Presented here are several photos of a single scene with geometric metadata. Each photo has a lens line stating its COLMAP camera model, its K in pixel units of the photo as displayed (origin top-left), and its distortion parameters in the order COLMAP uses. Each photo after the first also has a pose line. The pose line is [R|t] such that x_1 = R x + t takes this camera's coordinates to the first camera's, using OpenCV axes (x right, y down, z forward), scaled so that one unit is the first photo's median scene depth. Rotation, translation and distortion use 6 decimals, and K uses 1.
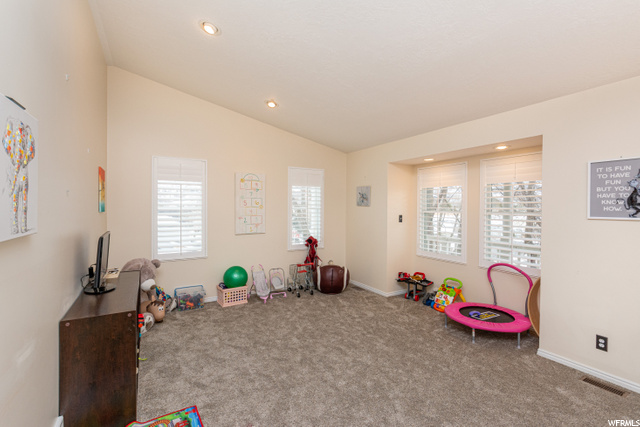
lens RADIAL K [[289.0, 0, 316.3], [0, 289.0, 212.1], [0, 0, 1]] dist [-0.010916, -0.001440]
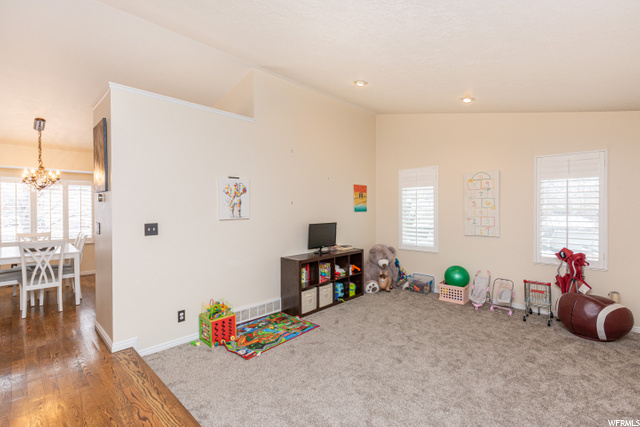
lens RADIAL K [[289.0, 0, 315.2], [0, 289.0, 210.1], [0, 0, 1]] dist [-0.010916, -0.001440]
pose [[0.265436, 0.004637, -0.964117, 0.578235], [-0.010982, 0.999938, 0.001785, -0.005876], [0.964066, 0.010114, 0.265471, 0.243916]]
